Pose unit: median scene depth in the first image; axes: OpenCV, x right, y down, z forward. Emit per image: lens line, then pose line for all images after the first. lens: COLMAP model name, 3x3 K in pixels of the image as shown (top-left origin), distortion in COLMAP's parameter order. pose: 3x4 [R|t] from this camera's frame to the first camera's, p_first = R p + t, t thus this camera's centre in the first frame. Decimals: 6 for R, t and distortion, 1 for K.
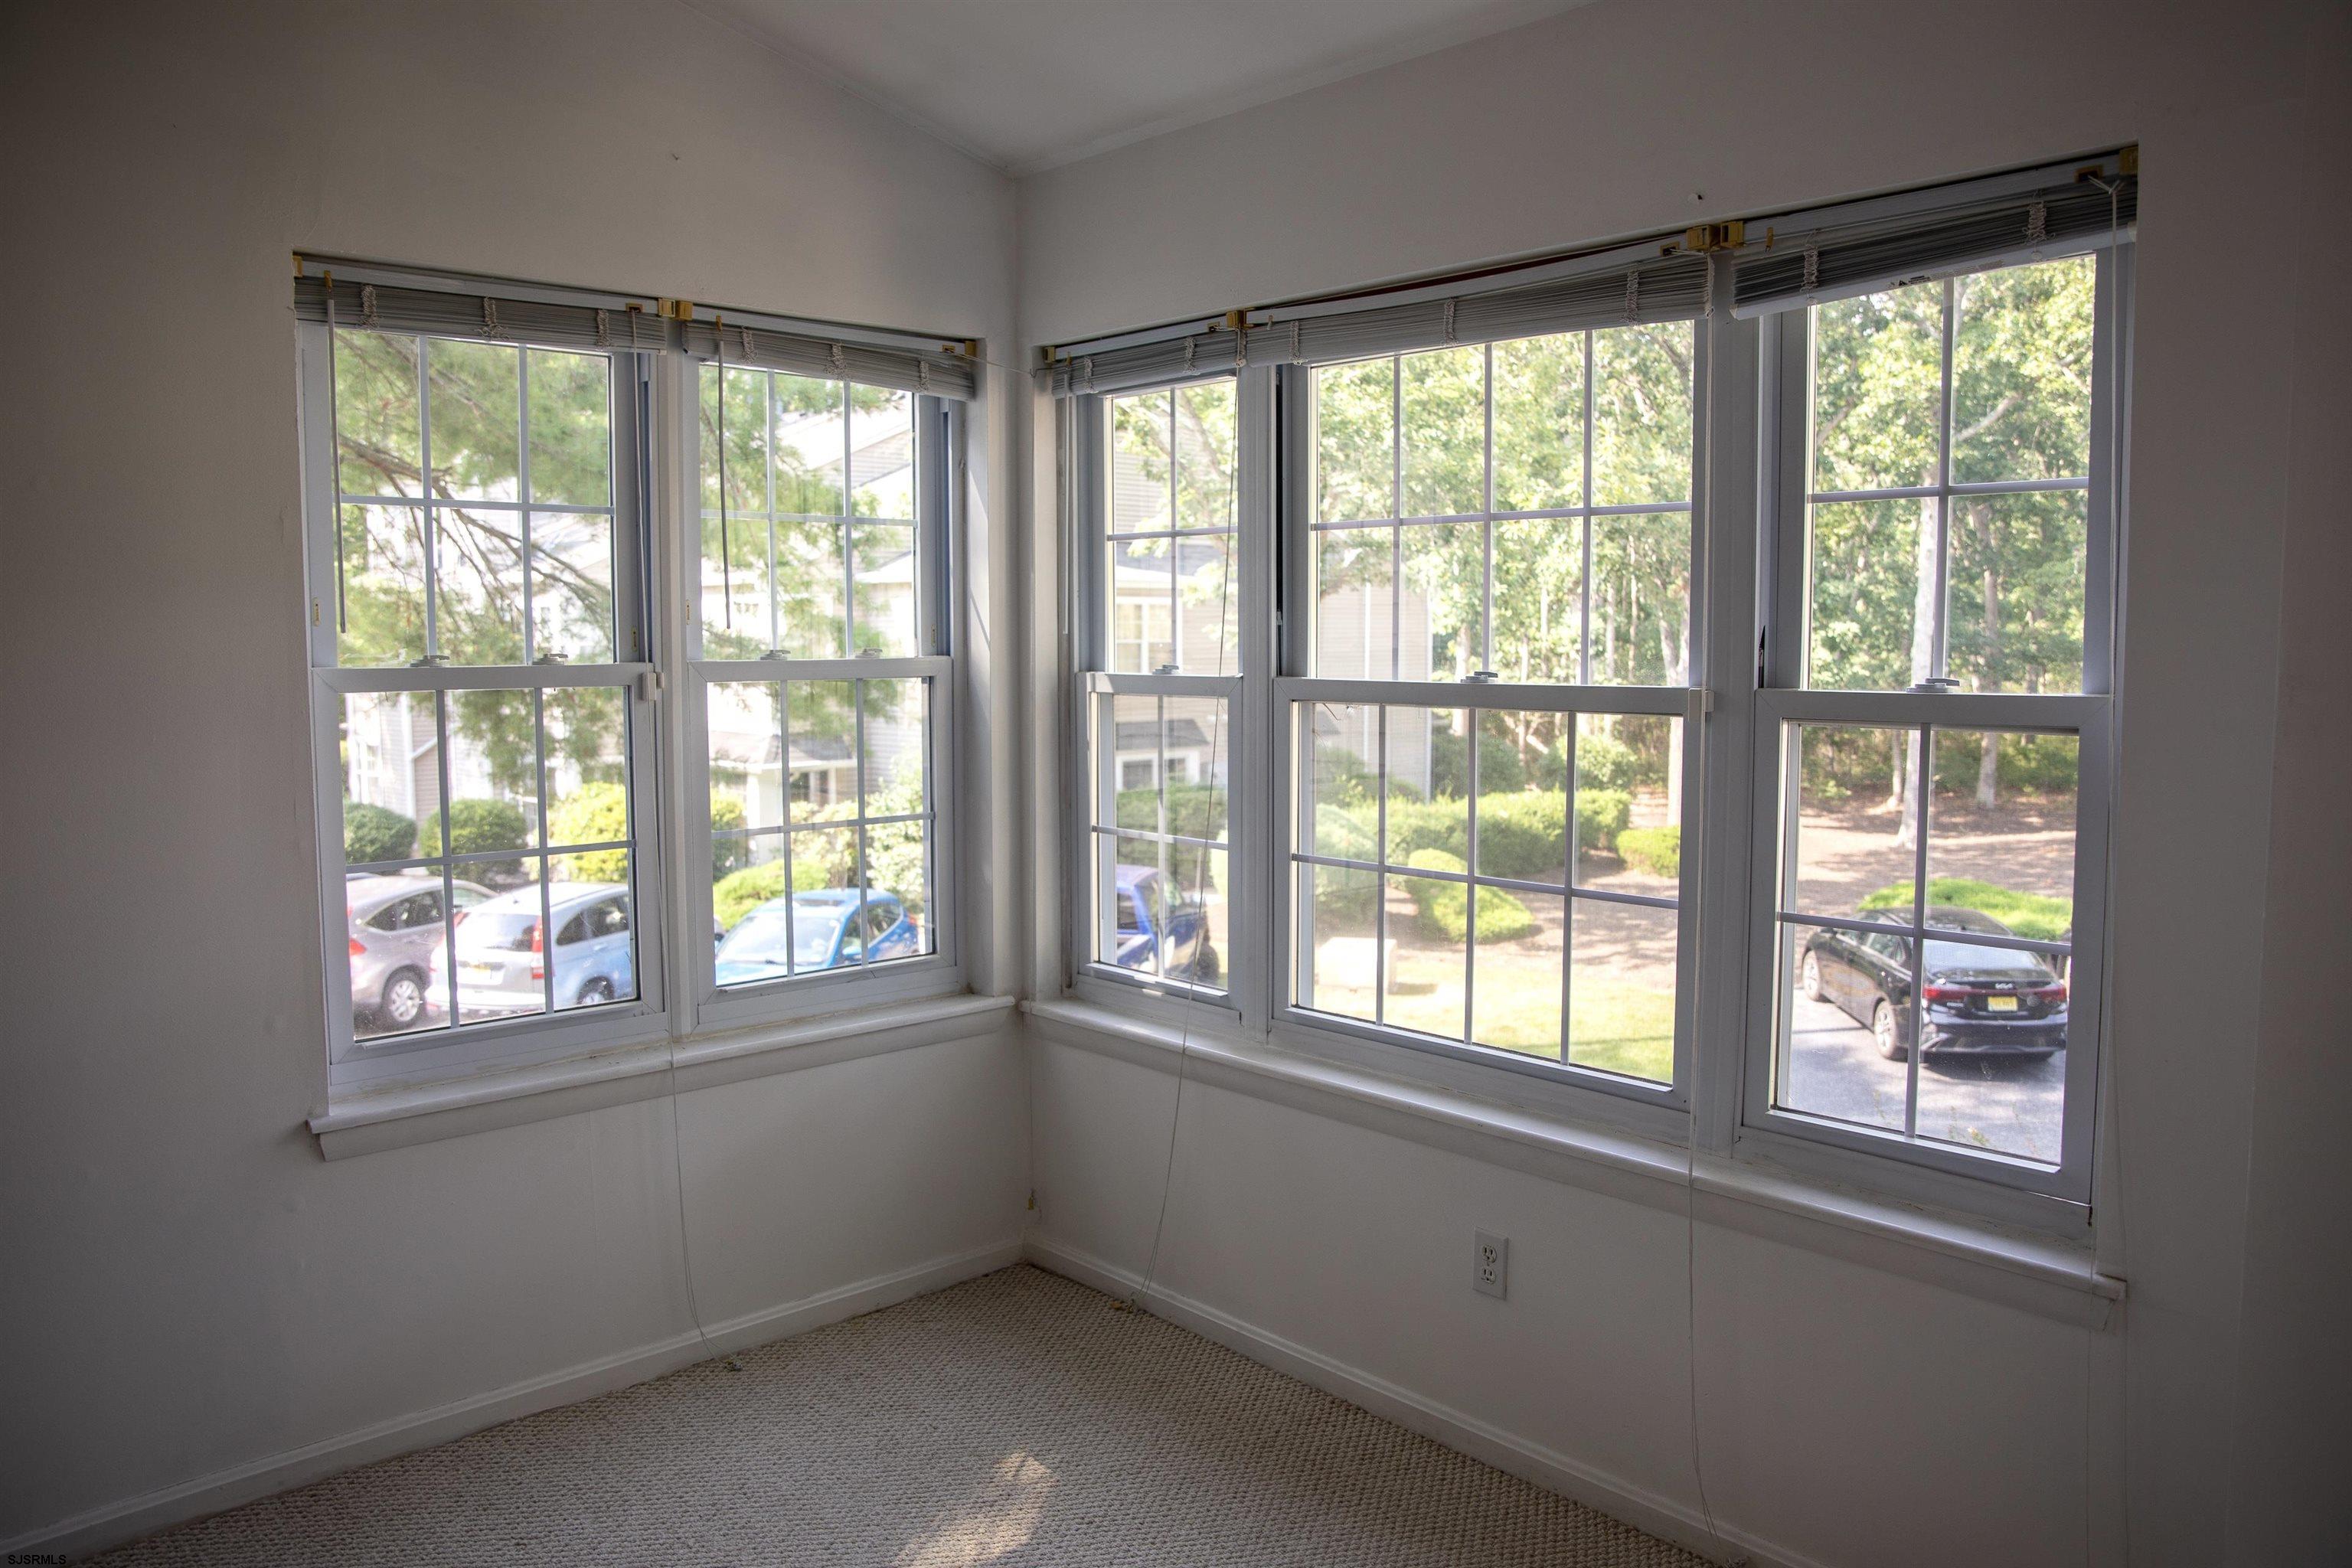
lens RADIAL K [[1691.0, 0, 1177.3], [0, 1691.0, 786.9], [0, 0, 1]] dist [-0.043200, -0.000364]
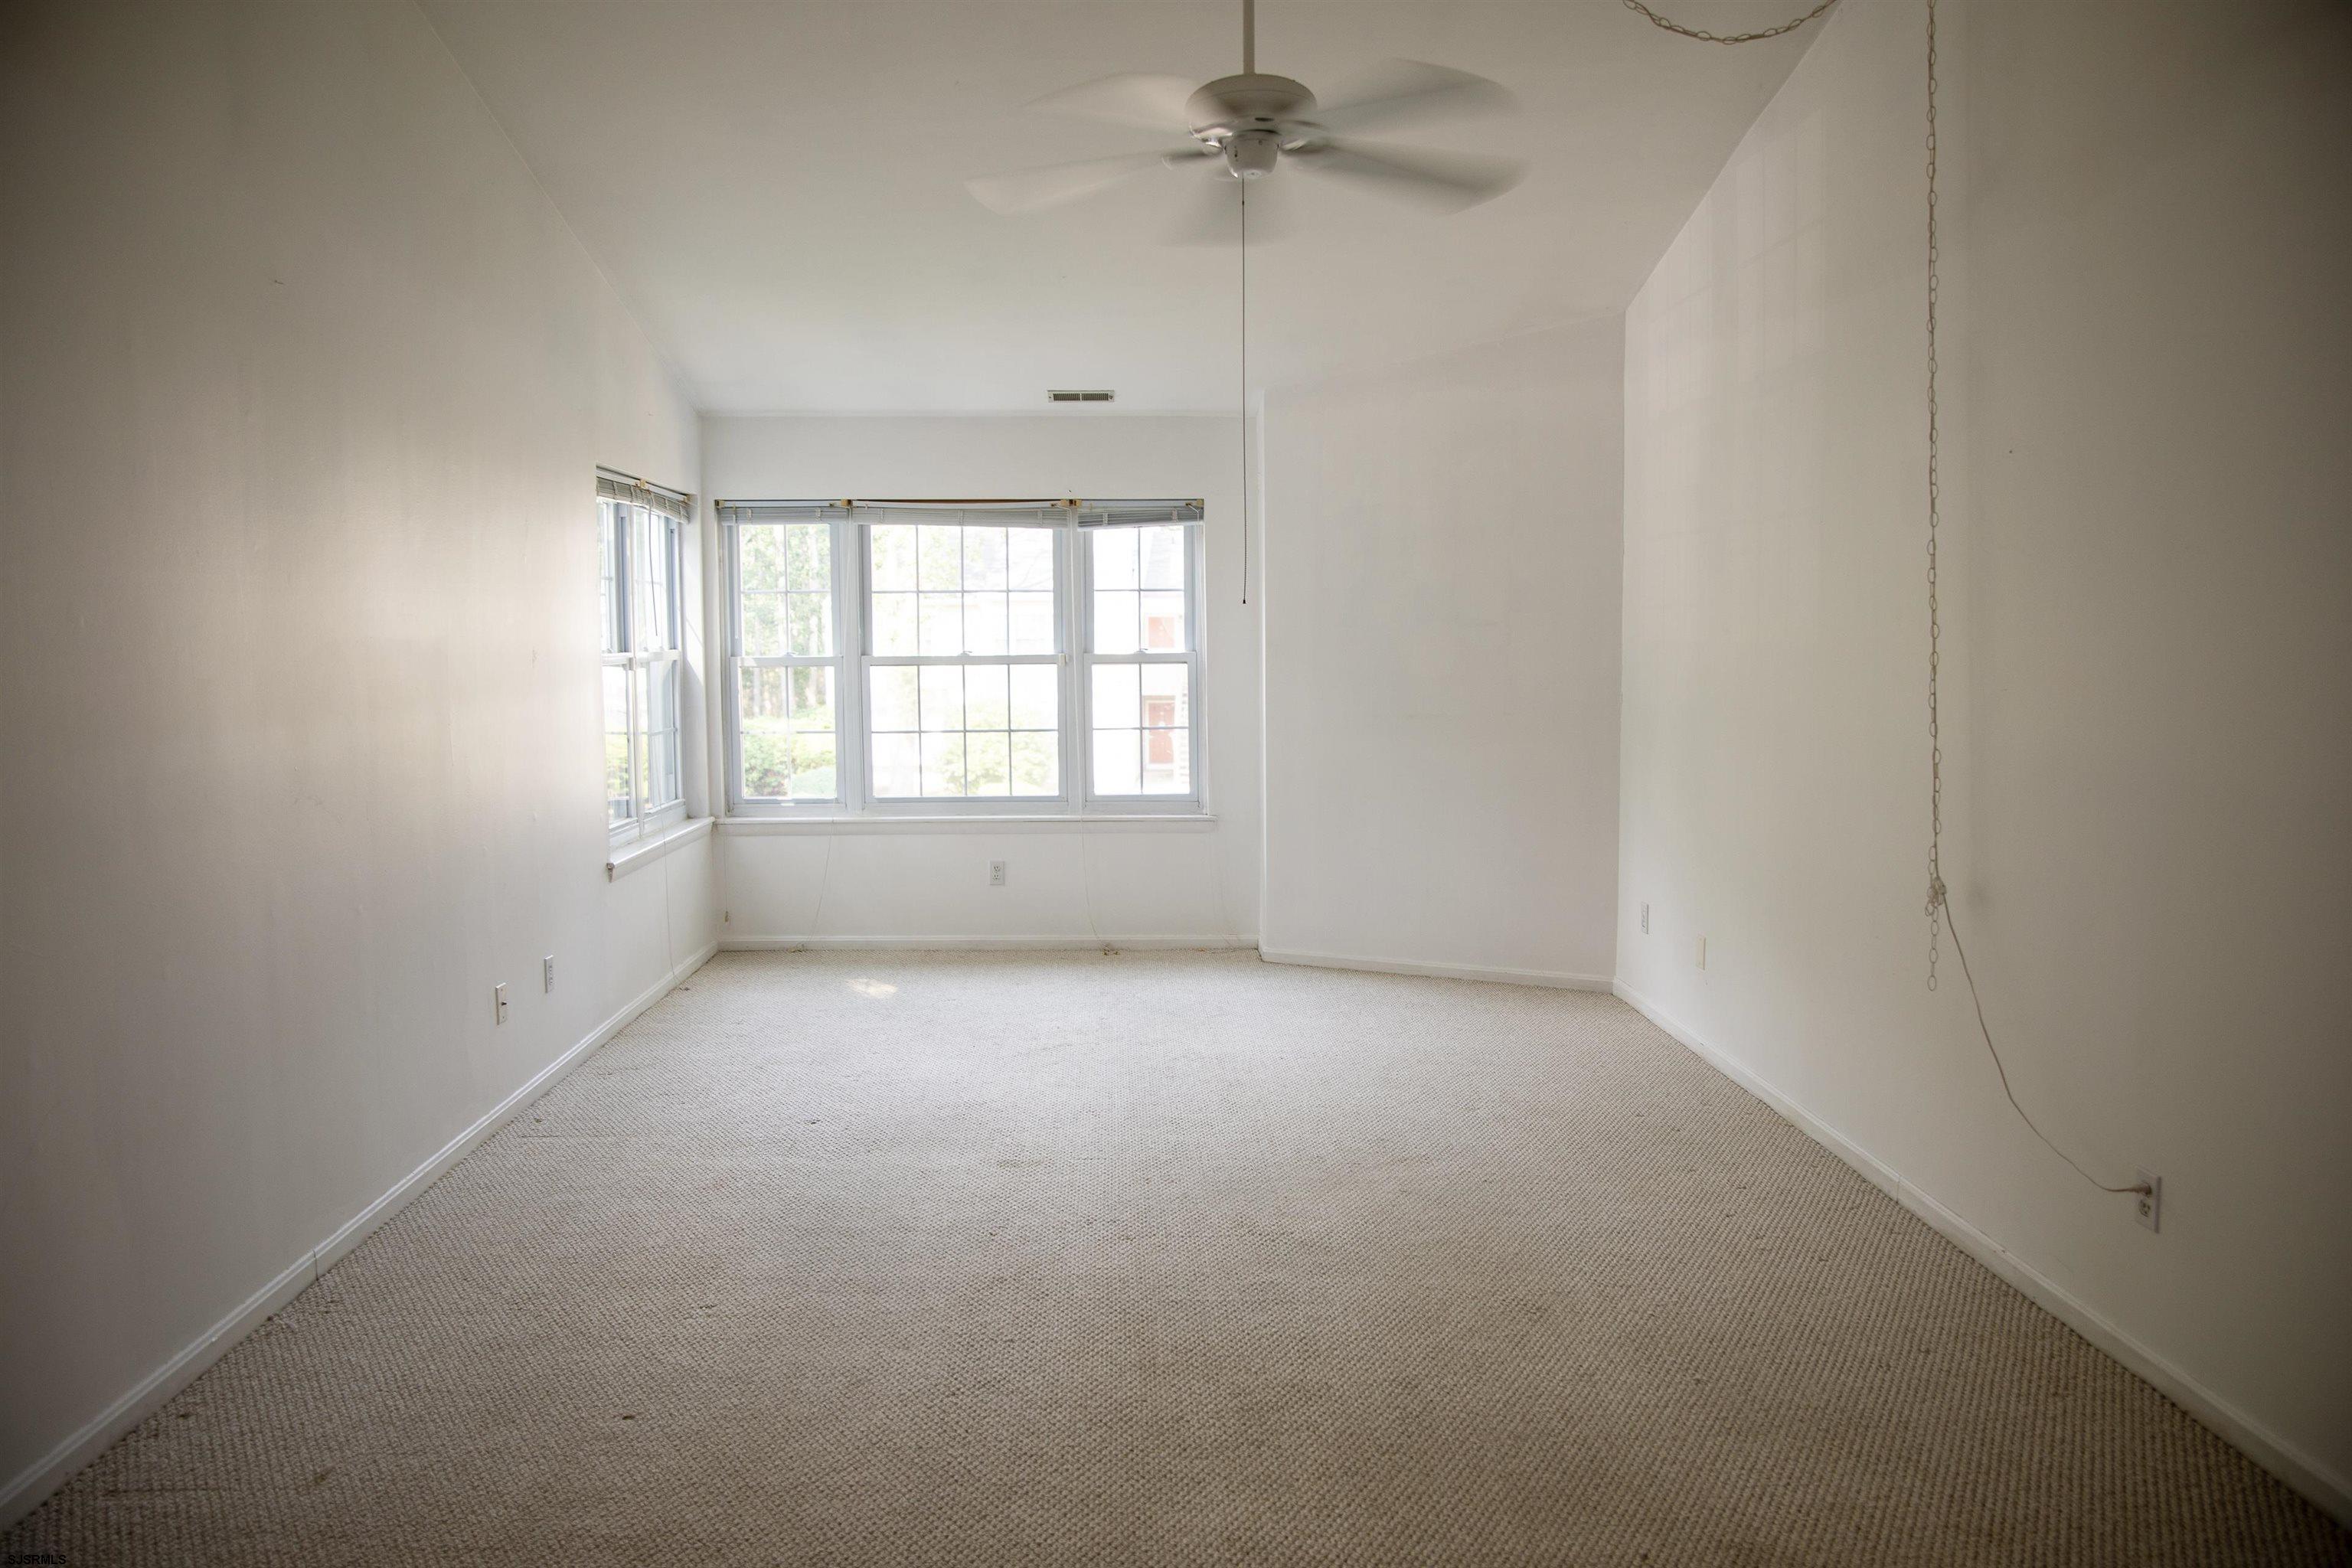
lens RADIAL K [[1583.0, 0, 1176.2], [0, 1583.0, 775.2], [0, 0, 1]] dist [-0.075332, 0.027968]
pose [[0.656494, -0.069935, 0.751083, -1.400884], [0.075576, 0.996781, 0.026754, 0.079592], [-0.750536, 0.039200, 0.659666, -0.813082]]
